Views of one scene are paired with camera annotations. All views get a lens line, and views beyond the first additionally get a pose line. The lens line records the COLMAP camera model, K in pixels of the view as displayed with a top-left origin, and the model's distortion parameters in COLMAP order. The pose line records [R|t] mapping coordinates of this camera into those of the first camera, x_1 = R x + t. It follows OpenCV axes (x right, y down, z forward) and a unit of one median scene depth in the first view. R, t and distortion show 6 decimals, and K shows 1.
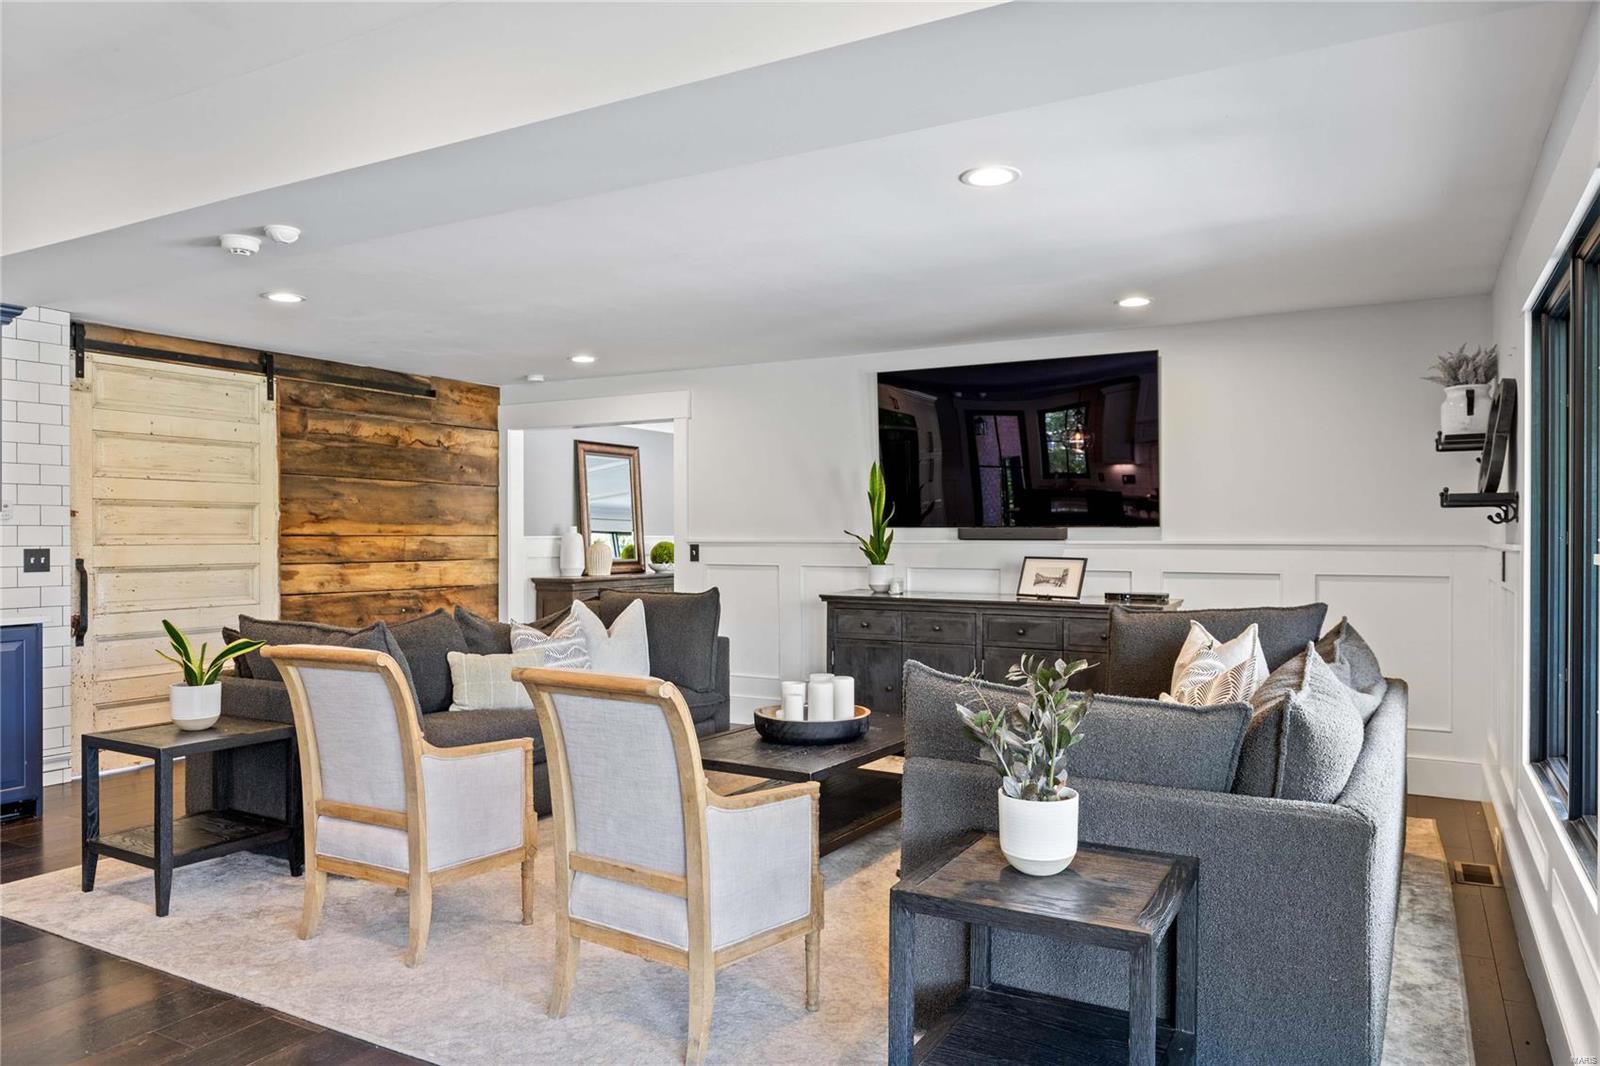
lens RADIAL K [[1075.4, 0, 807.2], [0, 1075.4, 535.6], [0, 0, 1]] dist [-0.005167, -0.001125]
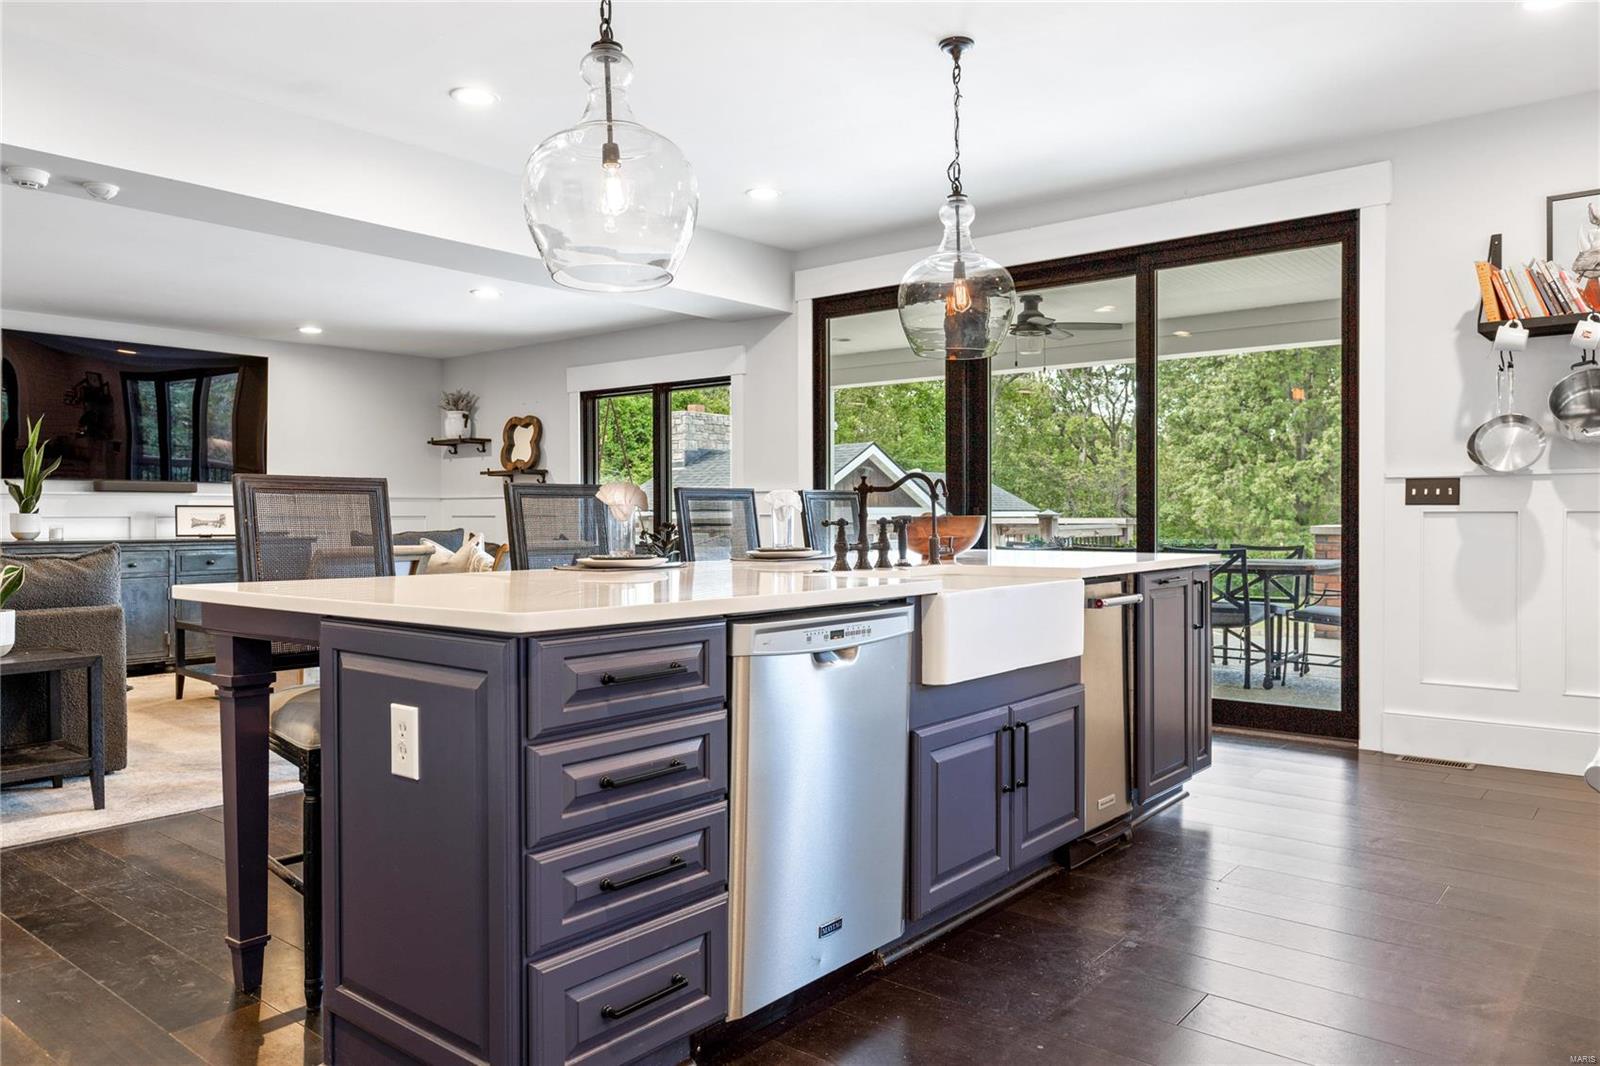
lens RADIAL K [[1109.9, 0, 799.5], [0, 1109.9, 527.3], [0, 0, 1]] dist [0.035508, -0.042843]
pose [[0.179373, -0.011675, 0.983712, -0.893251], [0.005123, 0.999927, 0.010934, 0.032852], [-0.983768, 0.003078, 0.179420, 0.053424]]
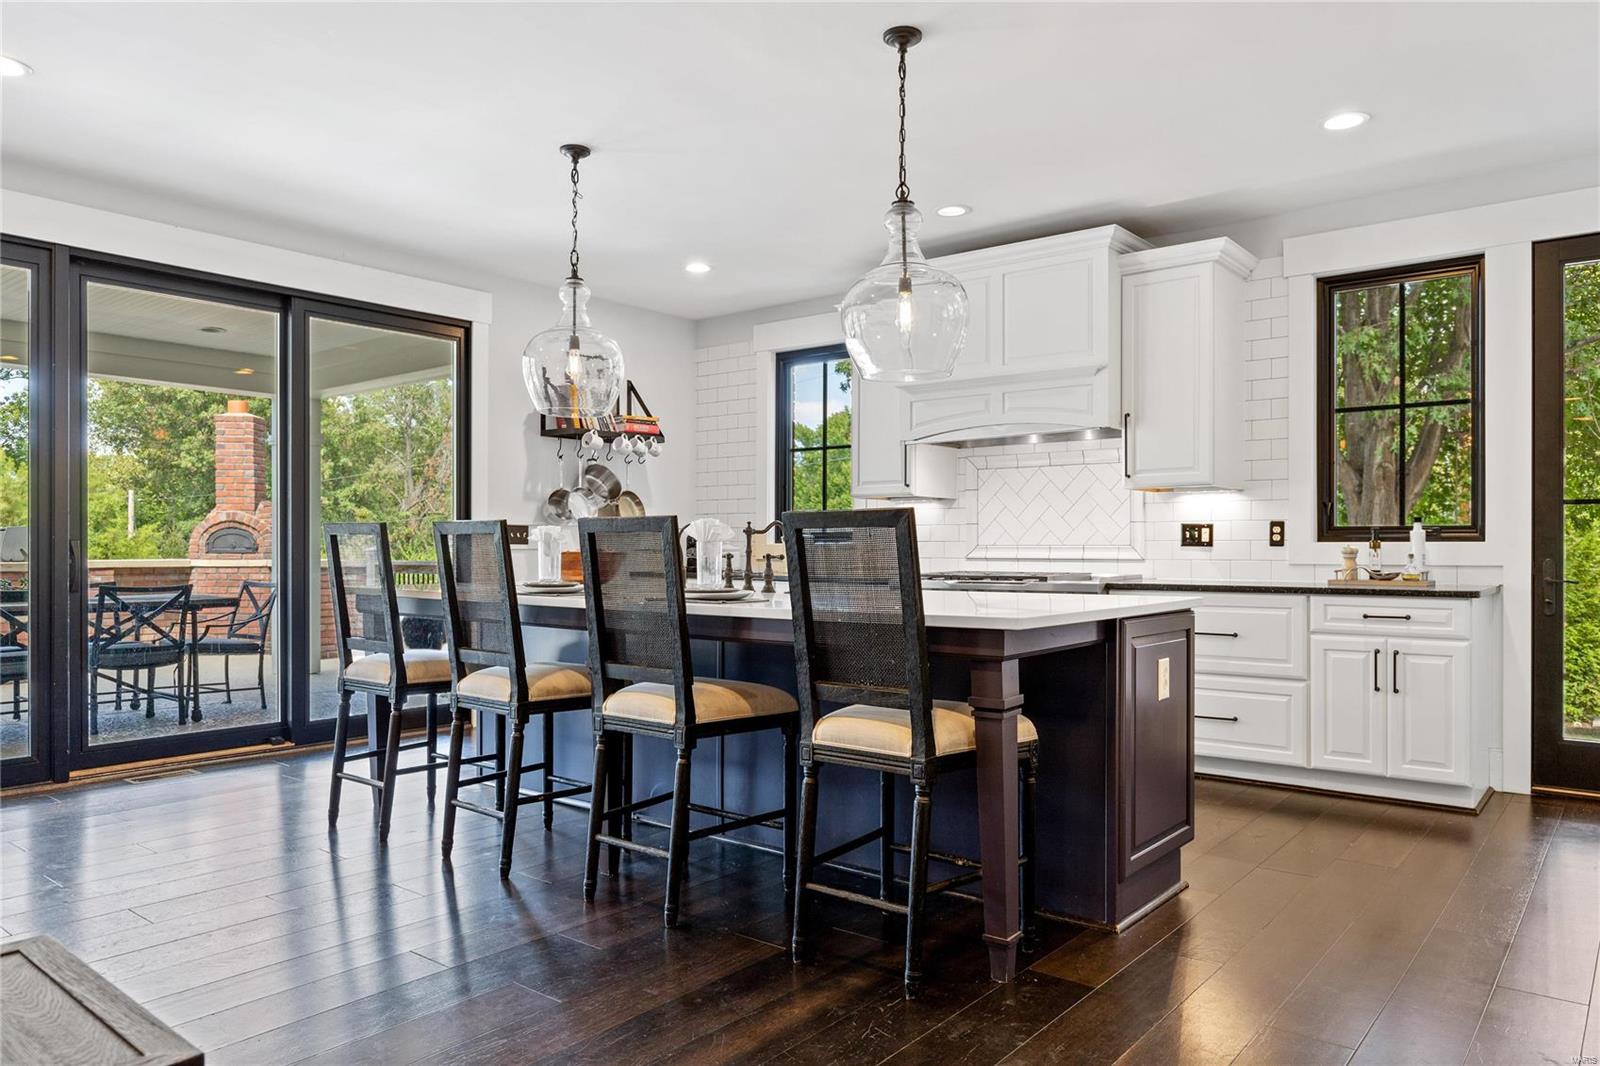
lens RADIAL K [[1075.4, 0, 807.2], [0, 1075.4, 535.6], [0, 0, 1]] dist [-0.005167, -0.001125]
pose [[-0.984175, 0.000410, 0.177198, -0.535189], [-0.001714, 0.999928, -0.011835, 0.031560], [-0.177190, -0.011951, -0.984104, 0.747527]]
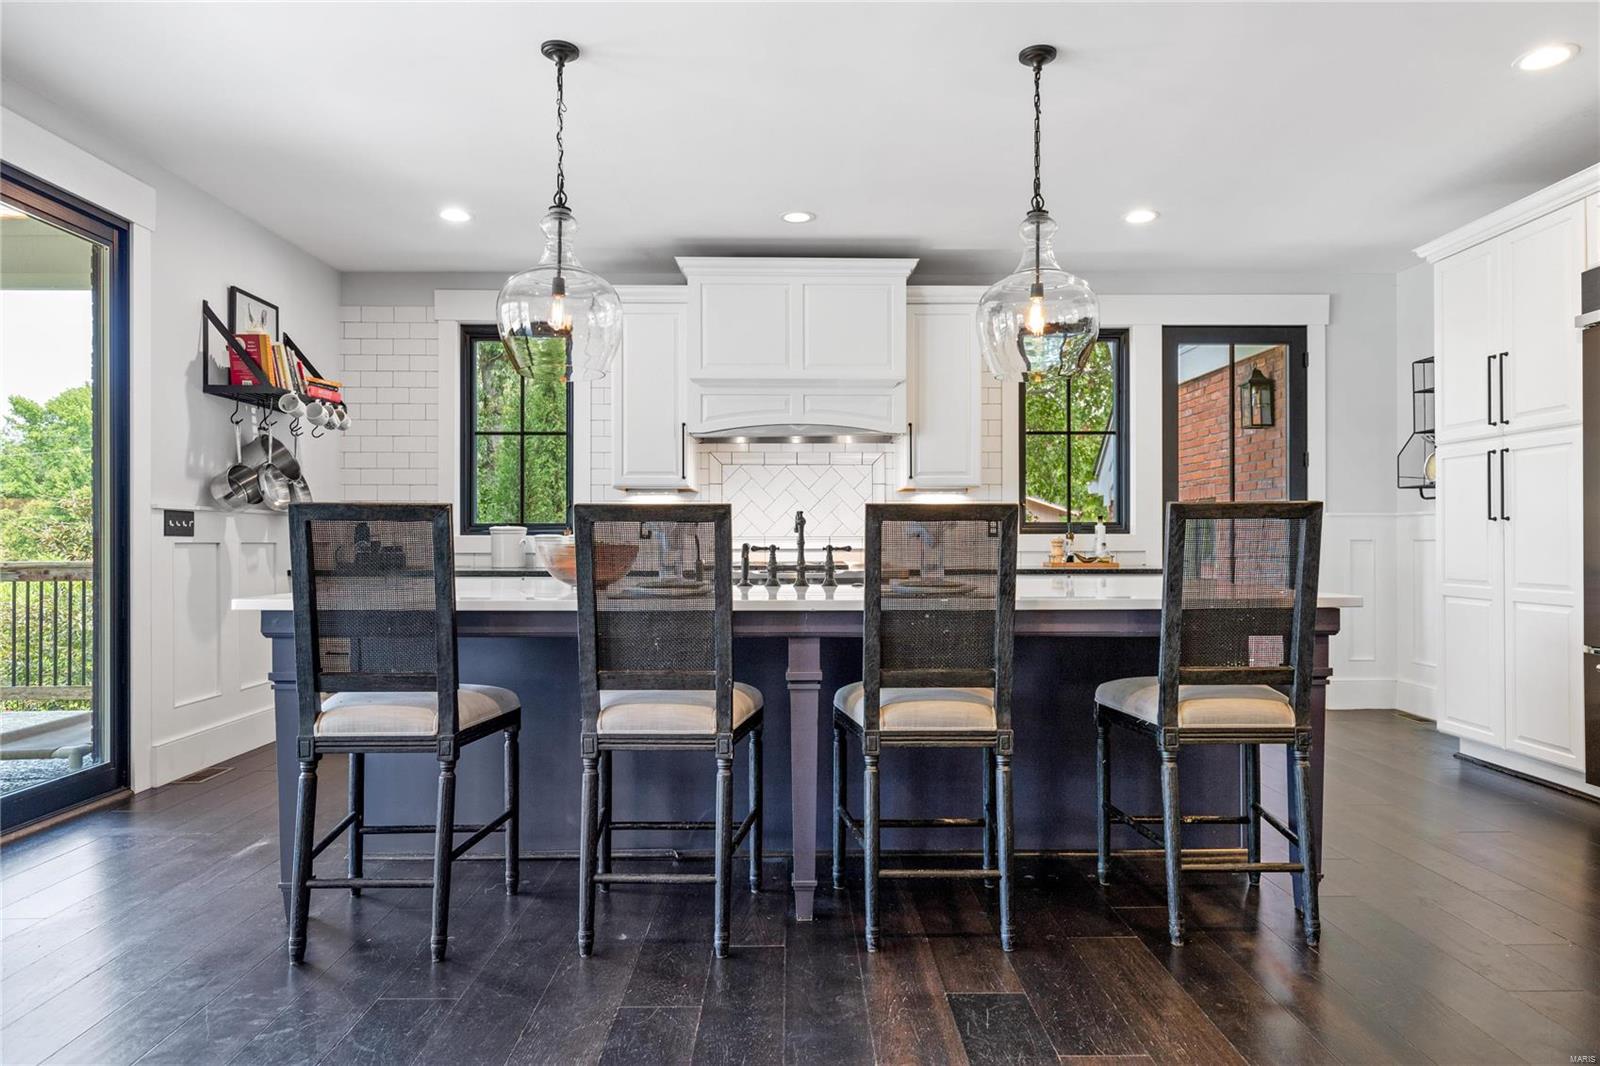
lens RADIAL K [[958.2, 0, 800.0], [0, 958.2, 533.0], [0, 0, 1]] dist [-0.000186, -0.002247]
pose [[-0.871411, -0.001913, -0.490549, -0.120072], [0.001672, 0.999975, -0.006870, 0.031591], [0.490550, -0.006807, -0.871386, 0.587481]]
